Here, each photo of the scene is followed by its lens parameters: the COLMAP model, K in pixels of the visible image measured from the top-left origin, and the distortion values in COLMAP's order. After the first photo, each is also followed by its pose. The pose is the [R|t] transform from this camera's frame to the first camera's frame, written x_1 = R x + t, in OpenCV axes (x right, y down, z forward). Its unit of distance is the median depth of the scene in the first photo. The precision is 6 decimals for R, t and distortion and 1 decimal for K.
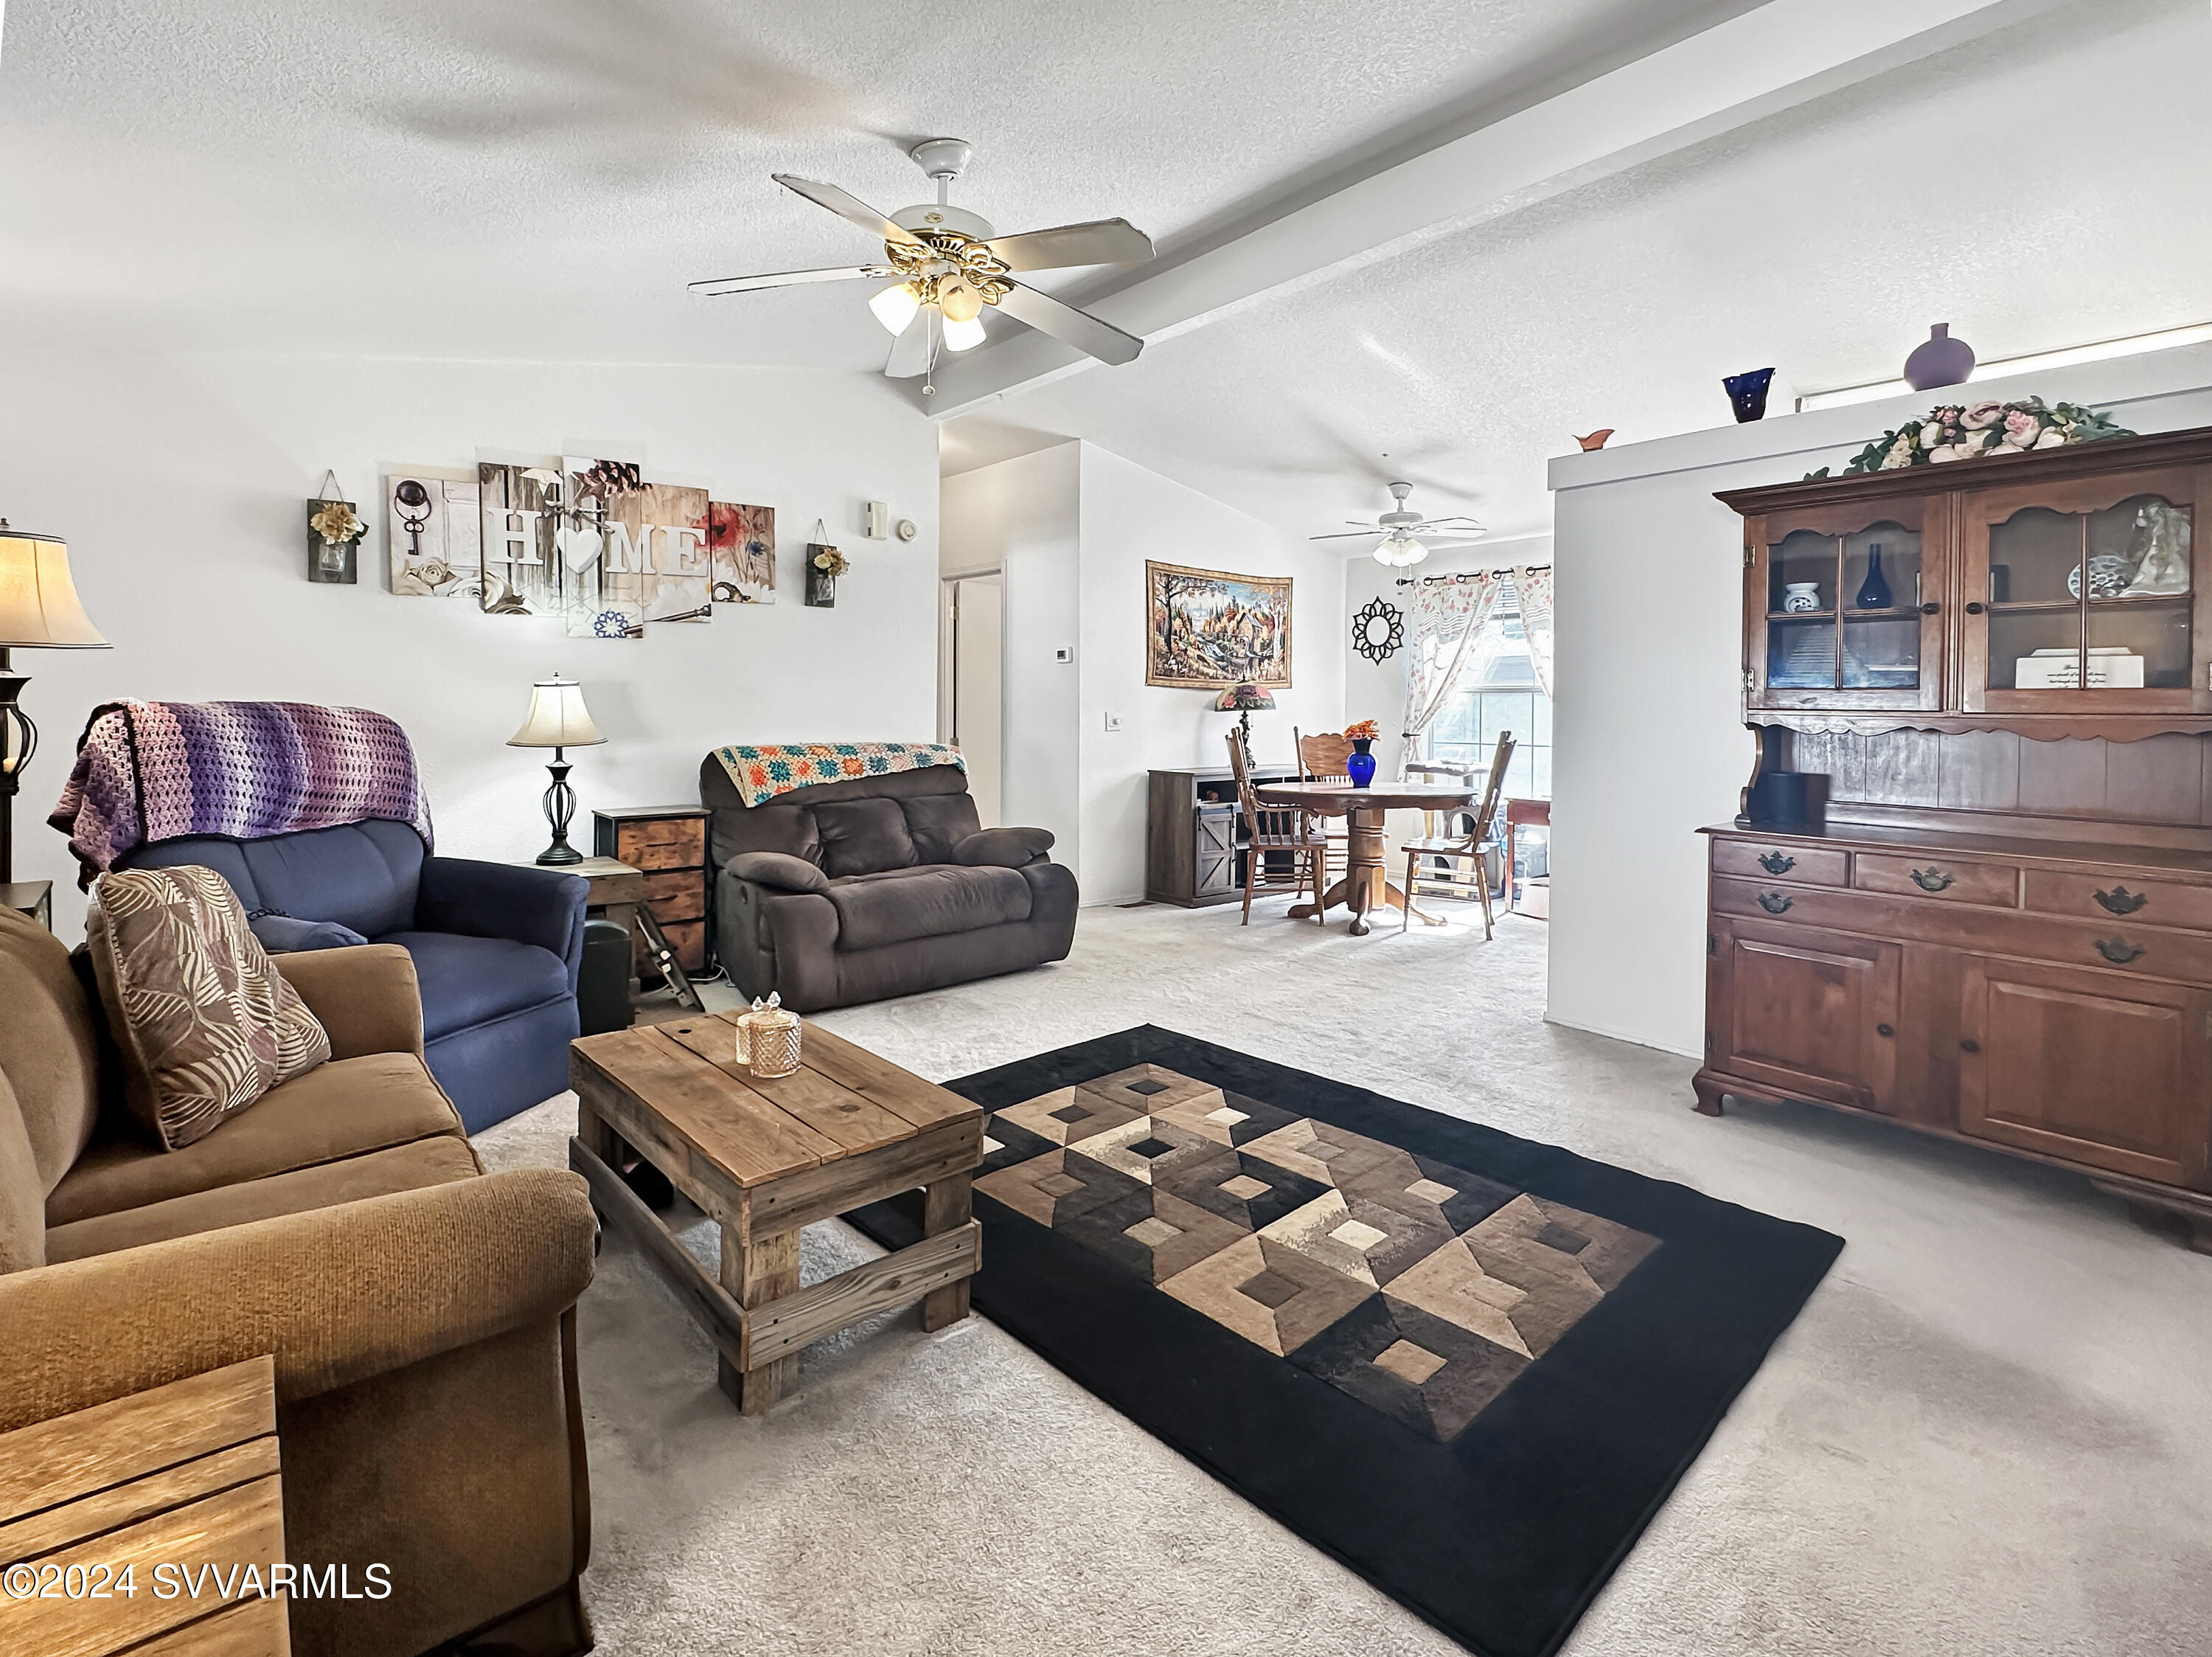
lens RADIAL K [[1038.8, 0, 1092.9], [0, 1038.8, 833.4], [0, 0, 1]] dist [-0.004502, 0.000185]
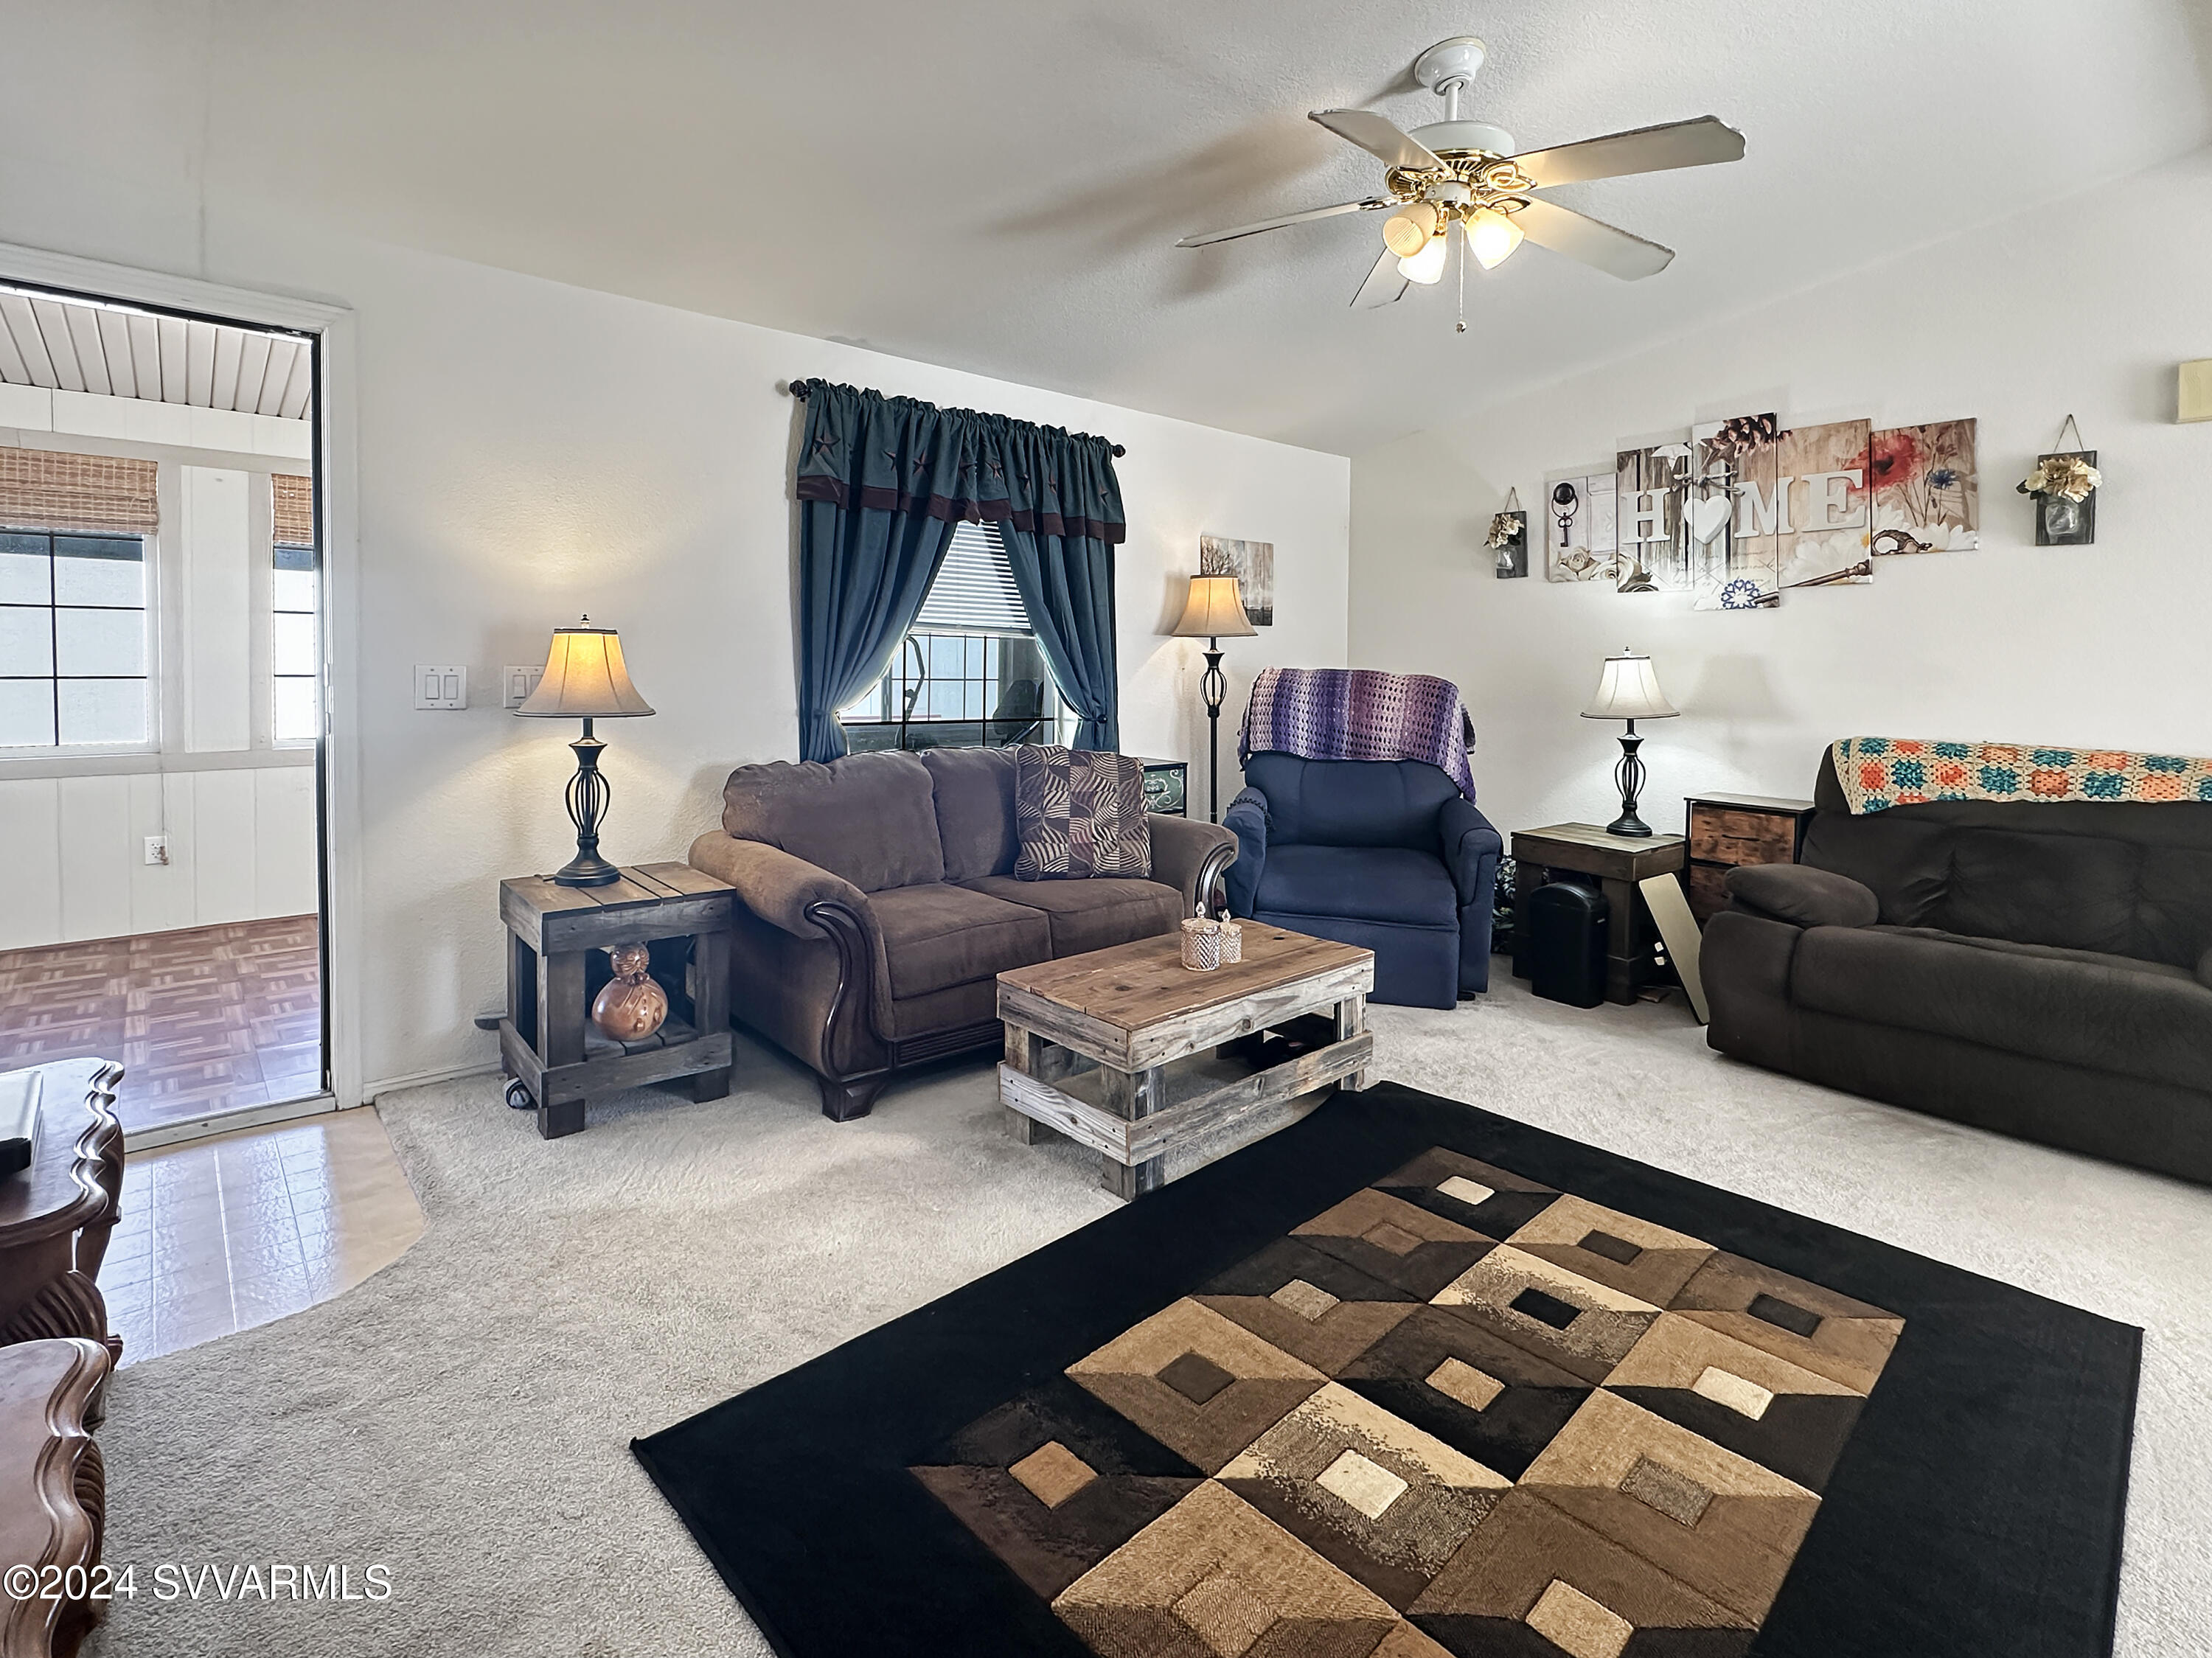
lens RADIAL K [[1038.7, 0, 1091.4], [0, 1038.7, 821.9], [0, 0, 1]] dist [-0.004502, 0.000185]
pose [[0.035463, 0.151389, -0.987838, 0.489057], [-0.147059, 0.978490, 0.144677, -0.054668], [0.988492, 0.140139, 0.056963, 0.429495]]
